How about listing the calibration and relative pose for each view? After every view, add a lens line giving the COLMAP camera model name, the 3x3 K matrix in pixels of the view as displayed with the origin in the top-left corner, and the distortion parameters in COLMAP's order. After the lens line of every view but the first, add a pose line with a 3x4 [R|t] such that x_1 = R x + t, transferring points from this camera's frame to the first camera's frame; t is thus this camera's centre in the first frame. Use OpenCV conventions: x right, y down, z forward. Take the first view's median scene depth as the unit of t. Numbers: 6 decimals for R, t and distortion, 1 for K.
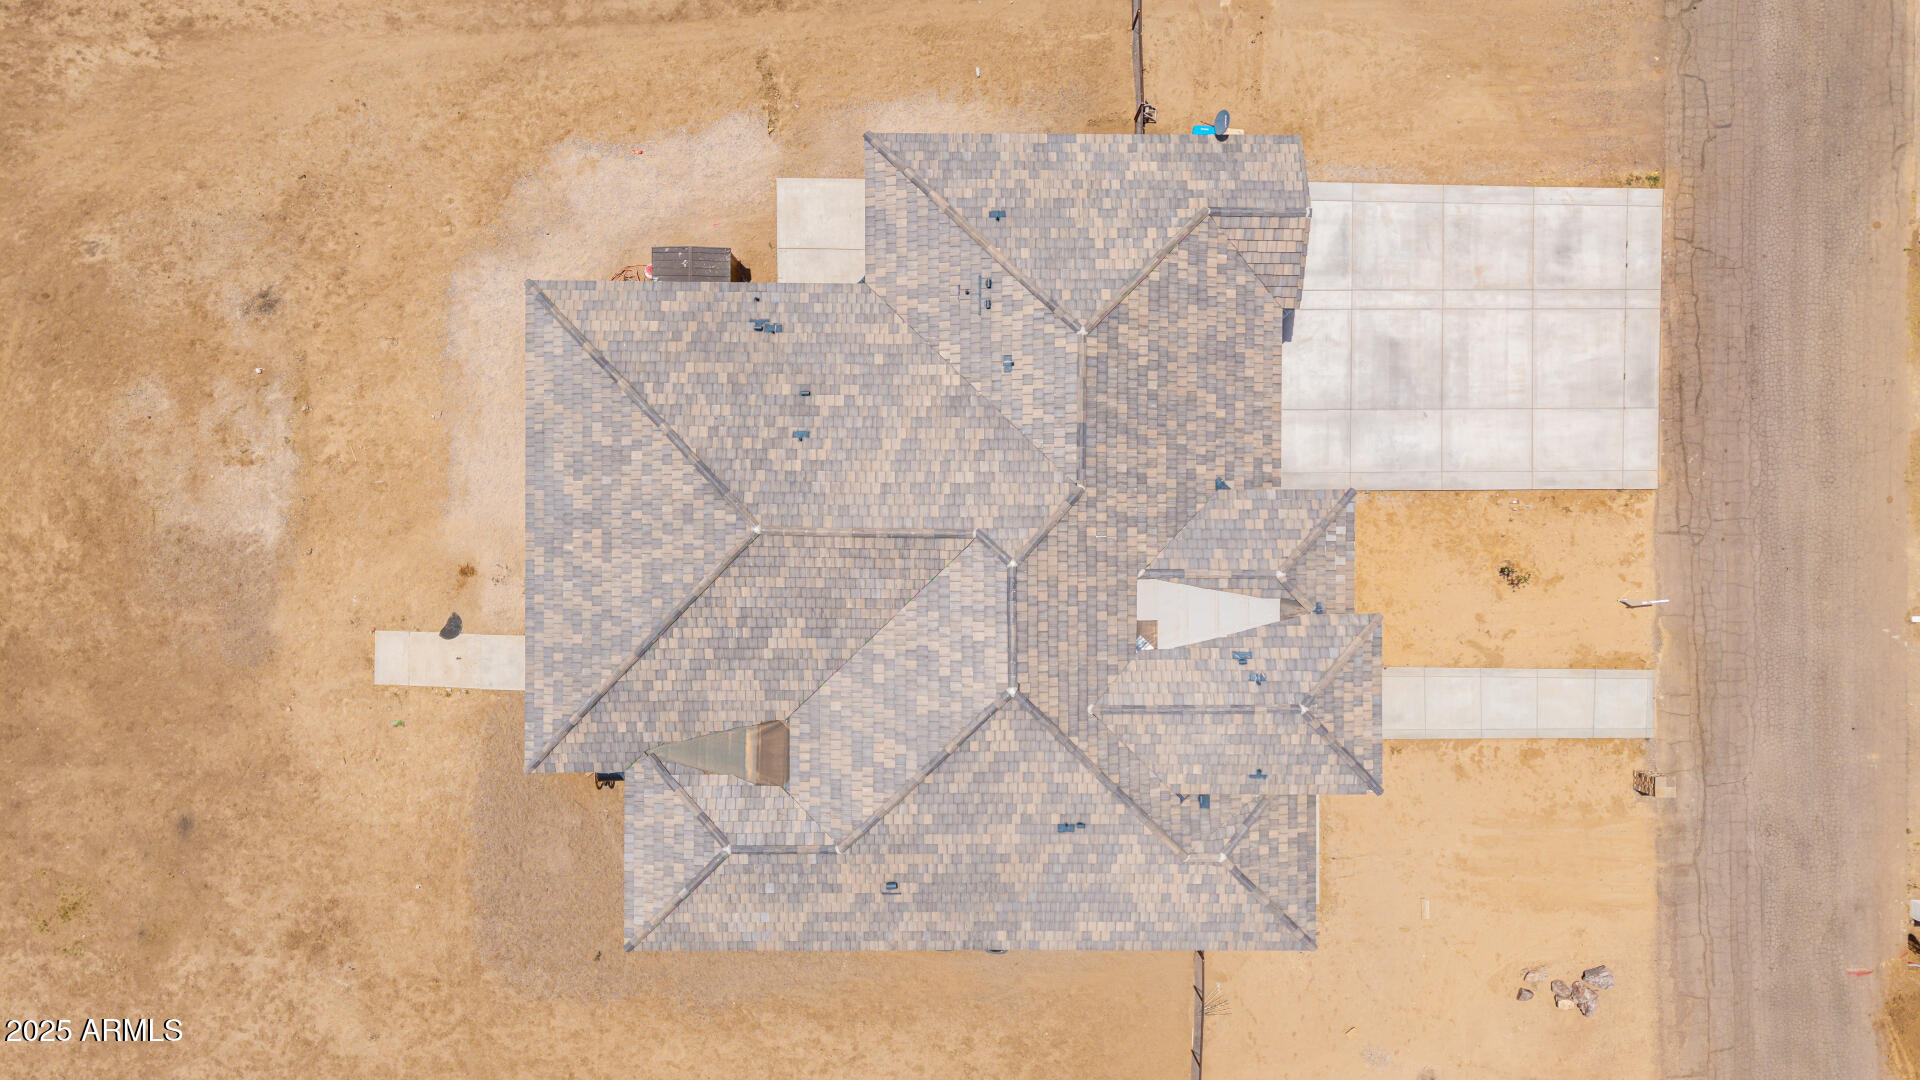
lens RADIAL K [[1280.4, 0, 959.6], [0, 1280.4, 539.4], [0, 0, 1]] dist [0.029983, -0.027342]
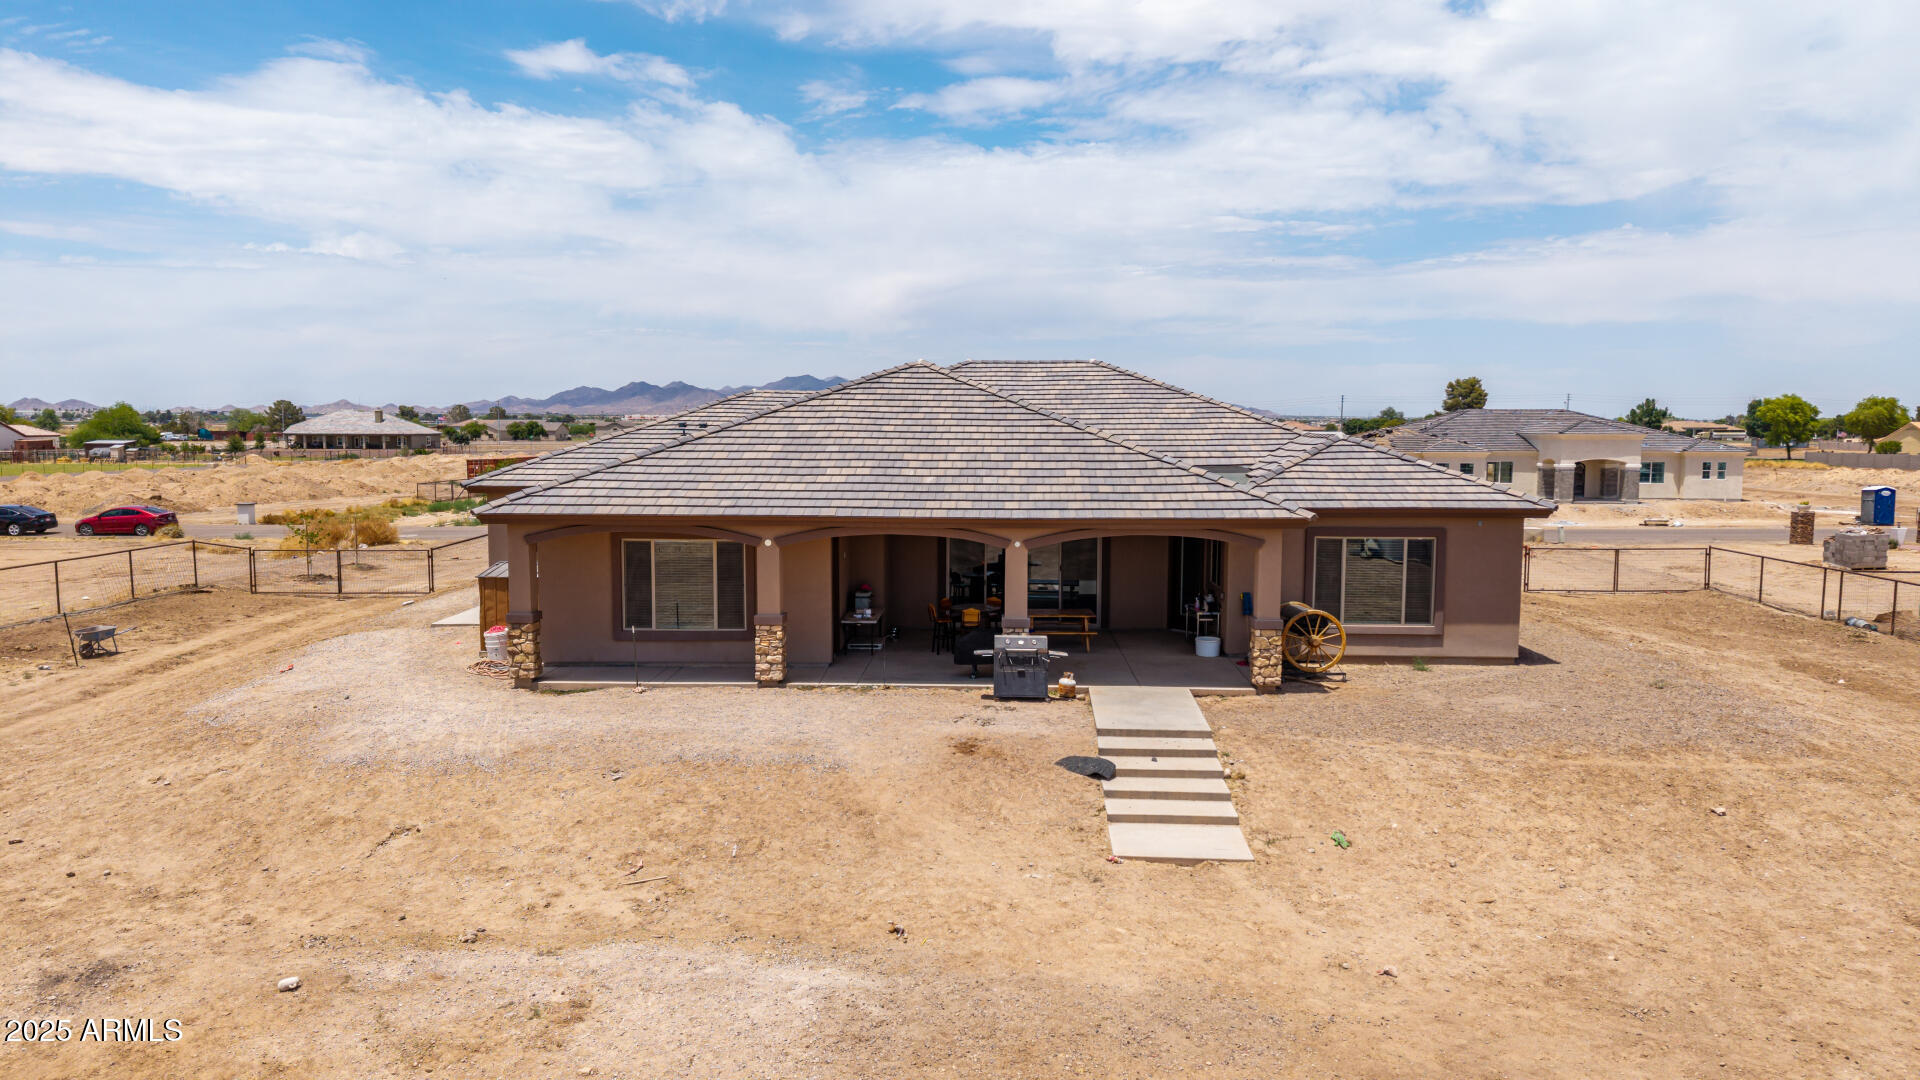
lens RADIAL K [[1280.4, 0, 951.7], [0, 1280.4, 537.8], [0, 0, 1]] dist [0.029983, -0.027342]
pose [[0.036090, -0.087961, 0.995470, -0.838214], [0.999341, 0.006950, -0.035616, 0.035392], [-0.003786, 0.996100, 0.088154, 0.875796]]
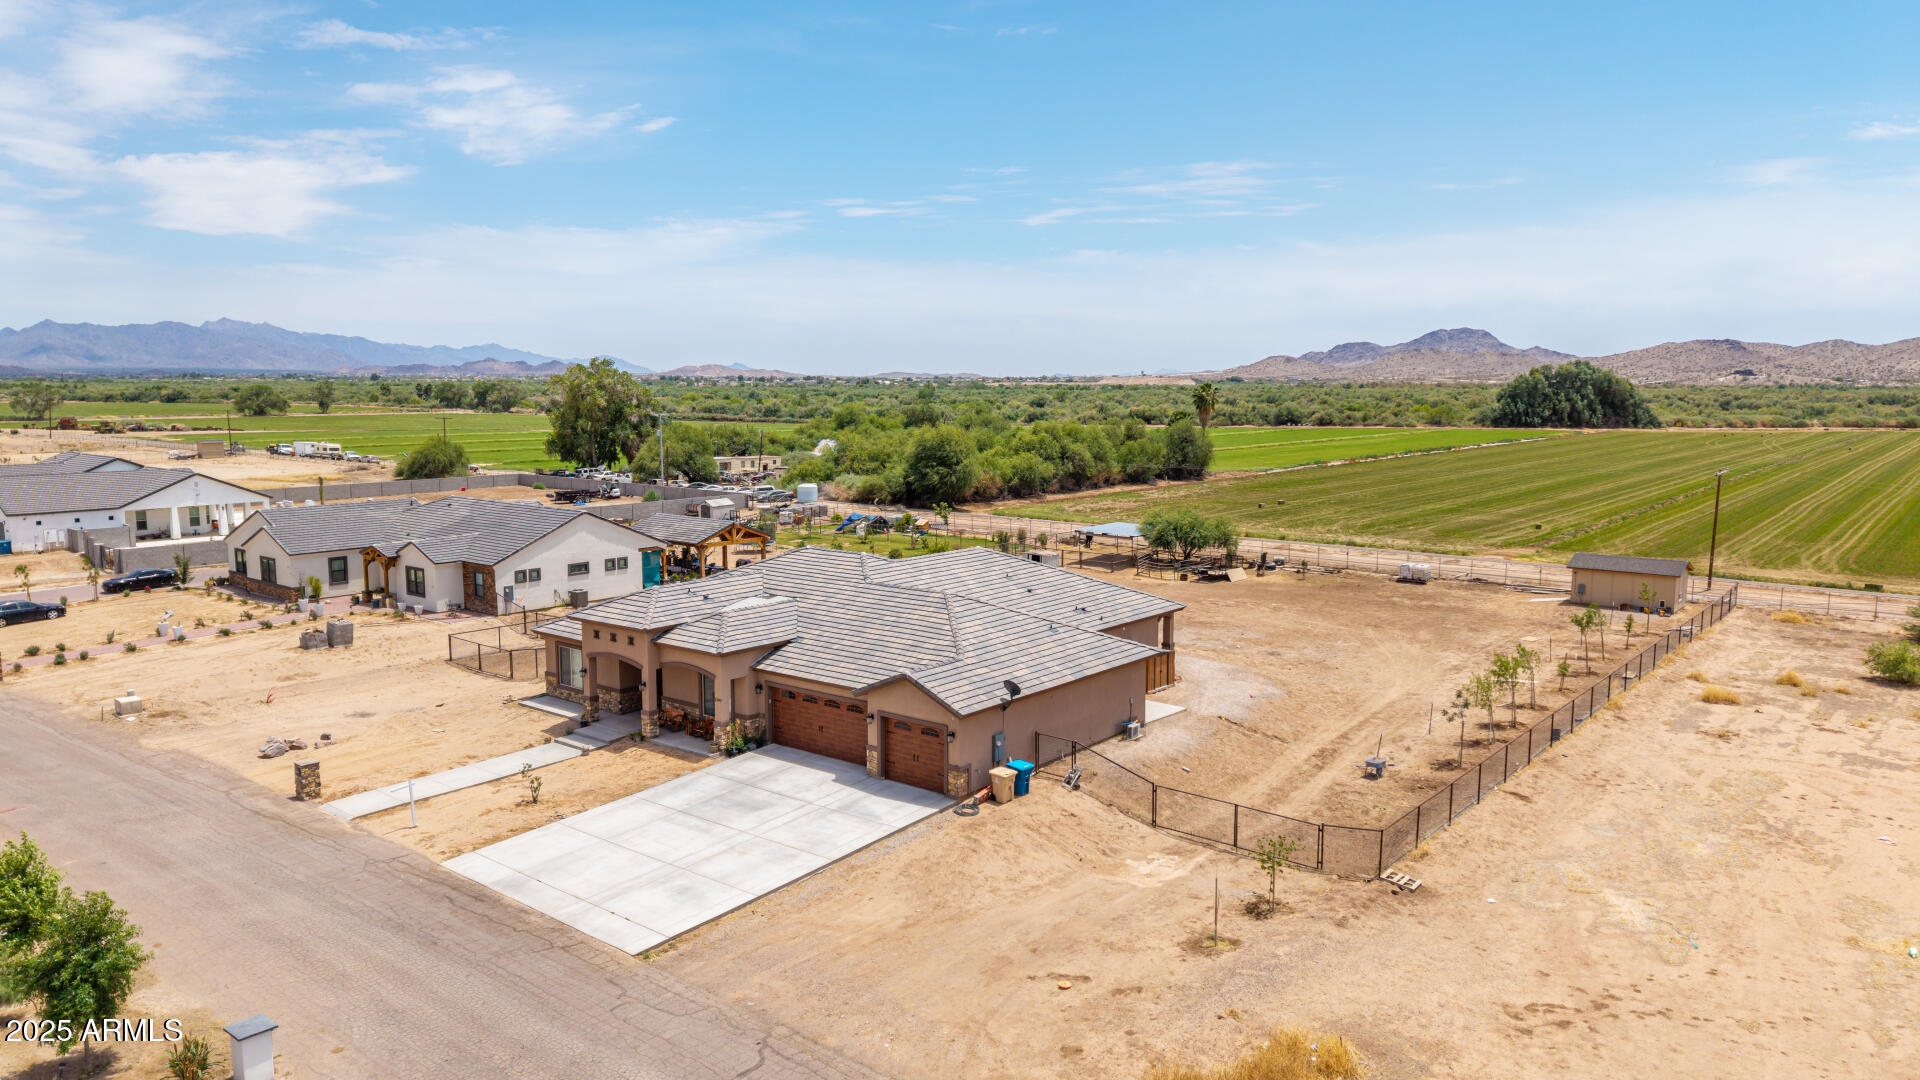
lens RADIAL K [[1280.4, 0, 950.9], [0, 1280.4, 554.9], [0, 0, 1]] dist [0.029983, -0.027342]
pose [[-0.633585, 0.102438, -0.766861, 0.998833], [-0.773658, -0.090040, 0.627173, -0.892828], [-0.004802, 0.990656, 0.136300, 0.648746]]
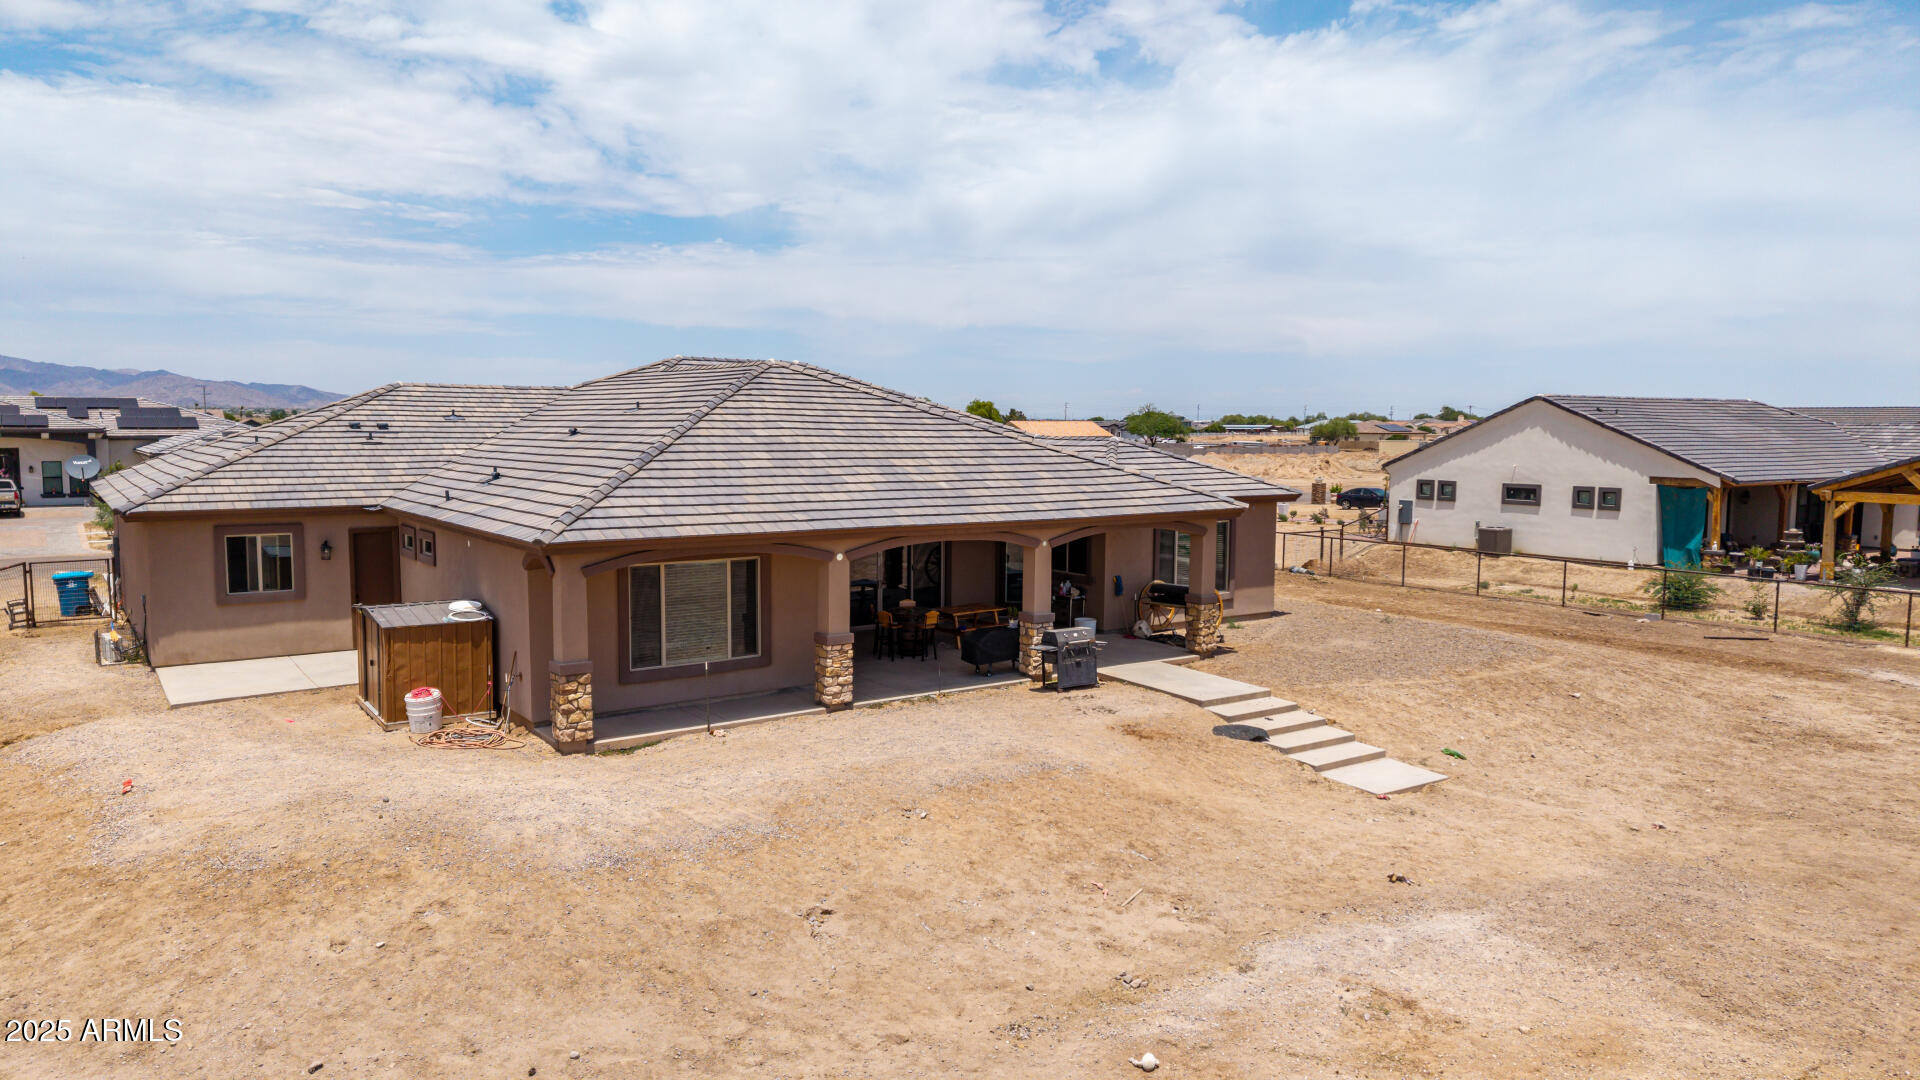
lens RADIAL K [[1280.4, 0, 959.0], [0, 1280.4, 543.2], [0, 0, 1]] dist [0.029983, -0.027342]
pose [[-0.581698, -0.079924, 0.809469, -0.739114], [0.813379, -0.049224, 0.579648, -0.319082], [-0.006483, 0.995585, 0.093642, 0.872619]]
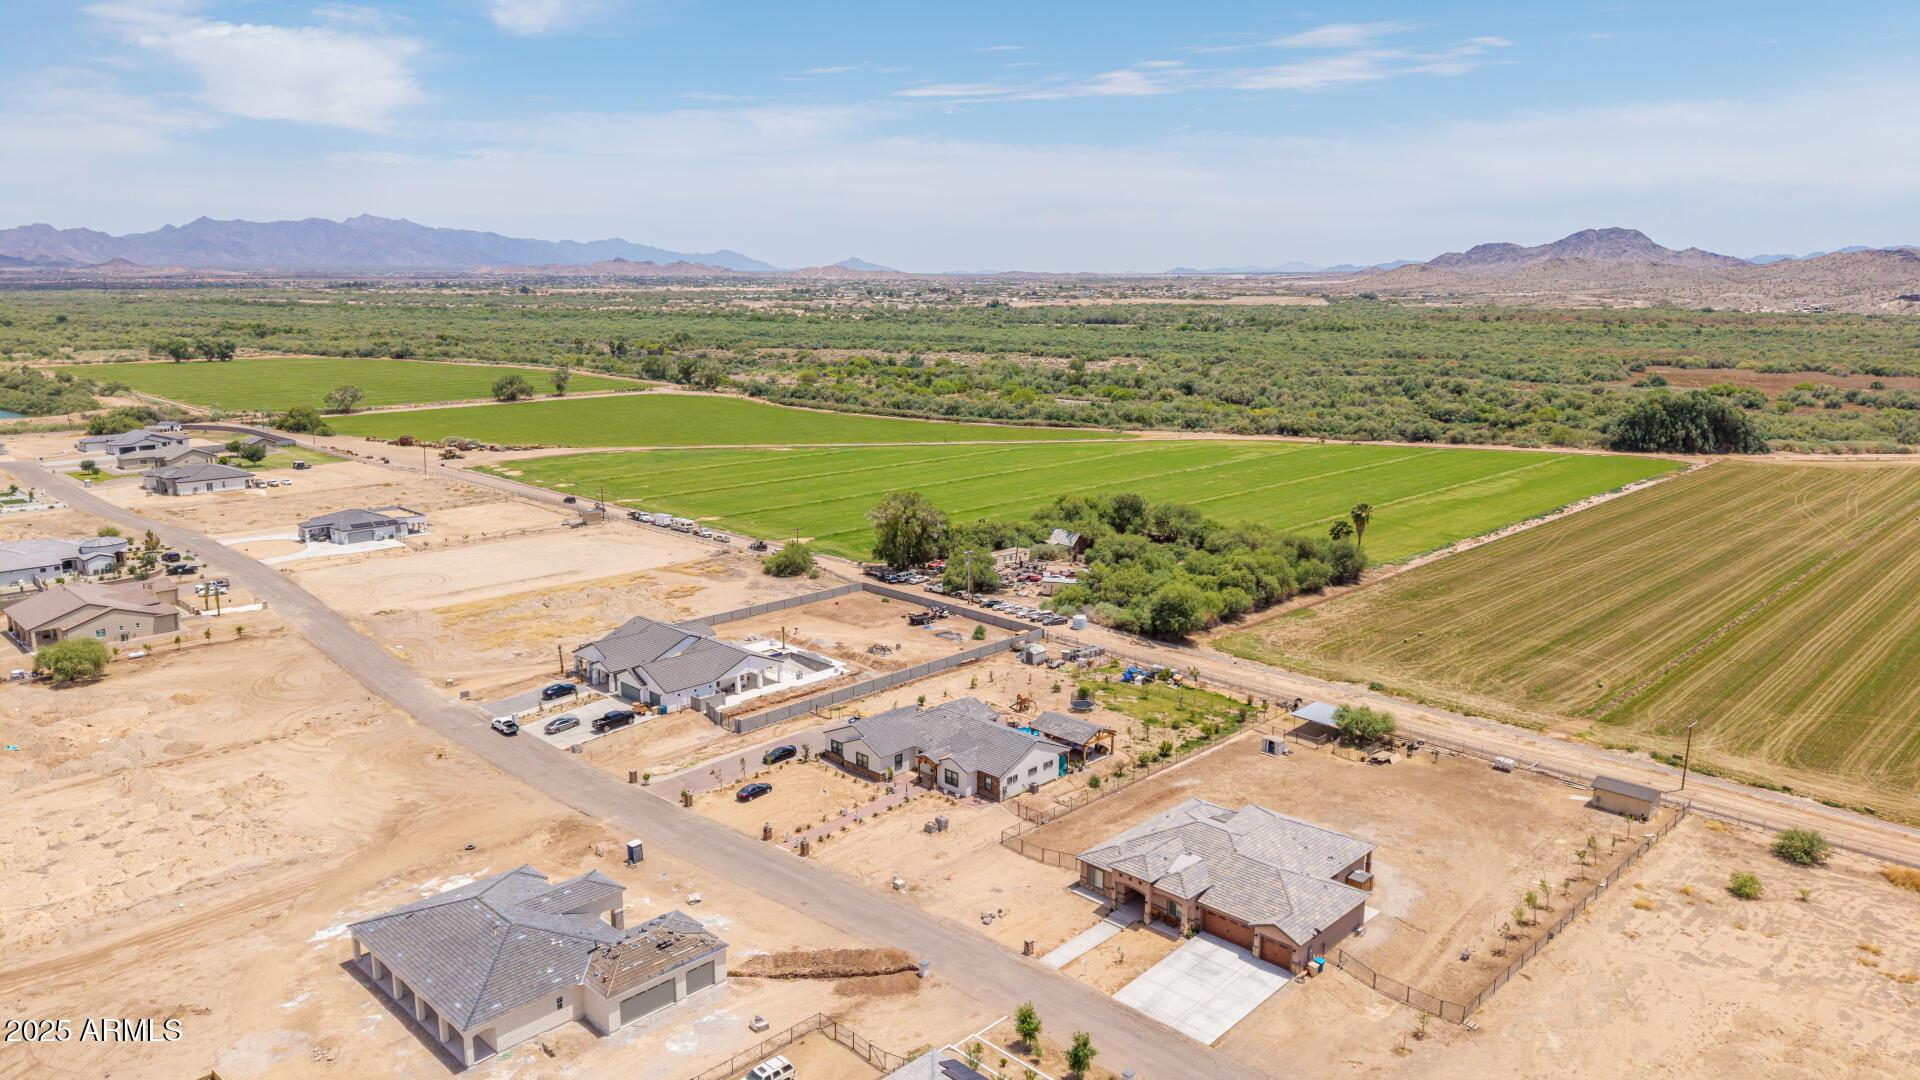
lens RADIAL K [[1280.4, 0, 948.4], [0, 1280.4, 535.4], [0, 0, 1]] dist [0.029983, -0.027342]
pose [[-0.702034, 0.142035, -0.697835, 2.428347], [-0.712139, -0.143364, 0.687244, -1.443011], [-0.002432, 0.979425, 0.201795, -0.419754]]
